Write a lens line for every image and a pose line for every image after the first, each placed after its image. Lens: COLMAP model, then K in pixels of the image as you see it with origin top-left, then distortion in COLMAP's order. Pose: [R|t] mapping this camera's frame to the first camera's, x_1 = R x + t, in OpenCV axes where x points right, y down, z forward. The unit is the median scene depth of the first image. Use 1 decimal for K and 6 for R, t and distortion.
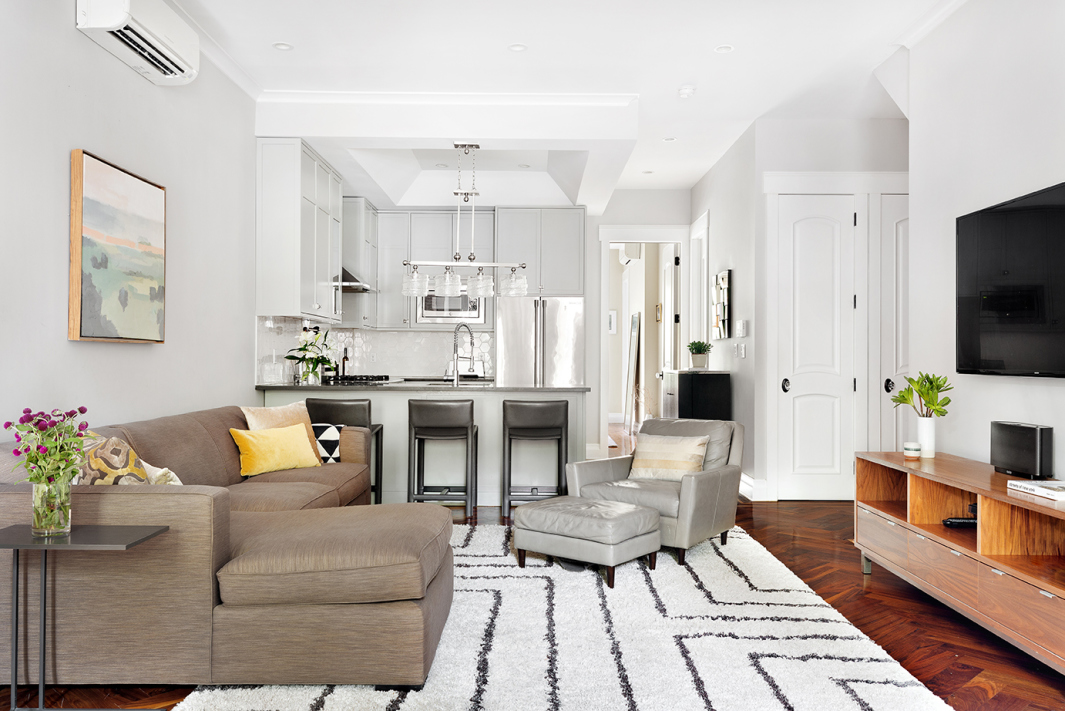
lens RADIAL K [[860.2, 0, 531.9], [0, 860.2, 354.7], [0, 0, 1]] dist [-0.007821, -0.002289]
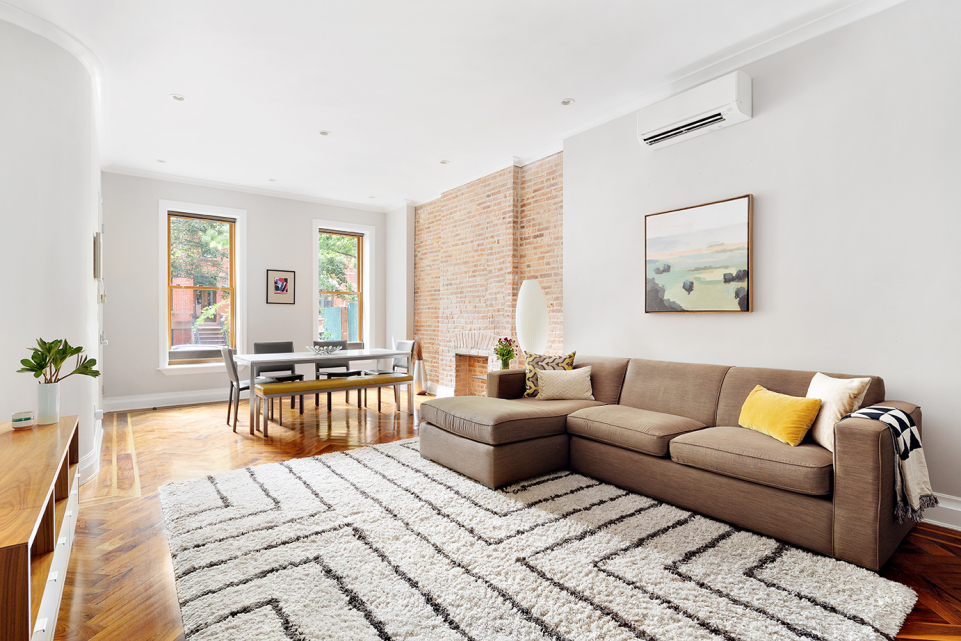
lens RADIAL K [[481.7, 0, 475.5], [0, 481.7, 322.3], [0, 0, 1]] dist [0.002375, 0.000120]
pose [[-0.796623, -0.004046, -0.604463, 0.389174], [-0.002703, 0.999991, -0.003131, 0.005170], [0.604471, -0.000861, -0.796627, 1.473505]]
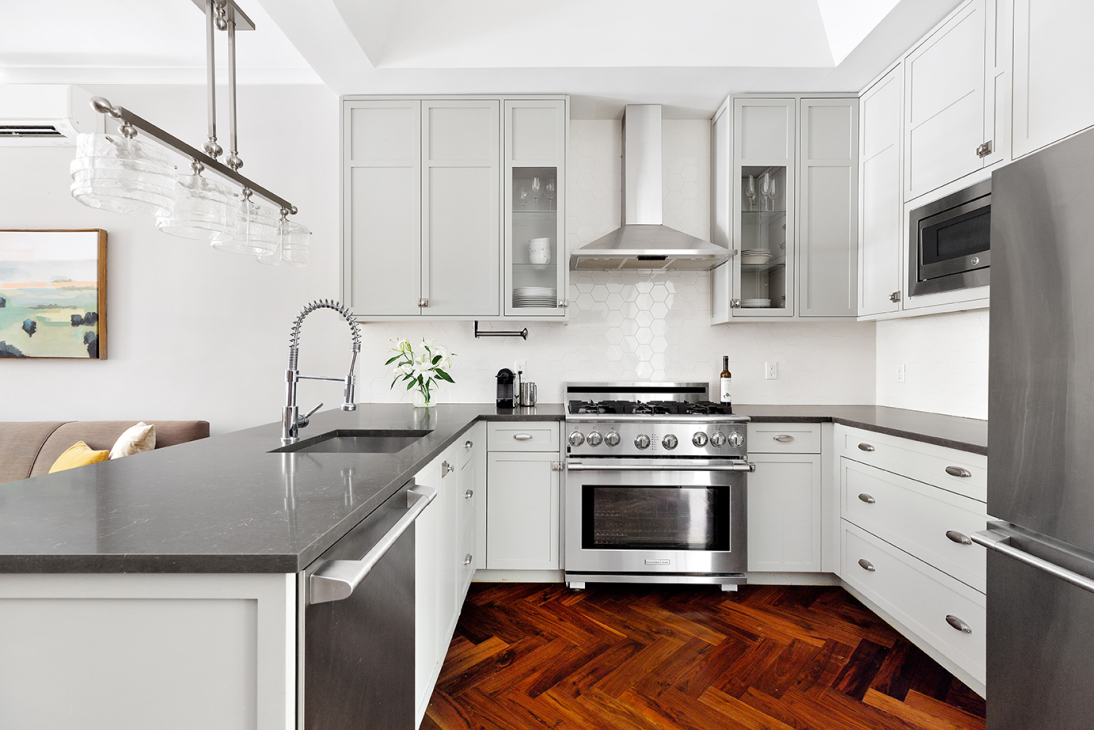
lens RADIAL K [[488.7, 0, 546.1], [0, 488.7, 367.0], [0, 0, 1]] dist [0.002862, 0.000449]
pose [[-0.006360, -0.001786, -0.999978, 0.272067], [0.003906, 0.999991, -0.001811, -0.000412], [0.999972, -0.003917, -0.006353, 1.790877]]
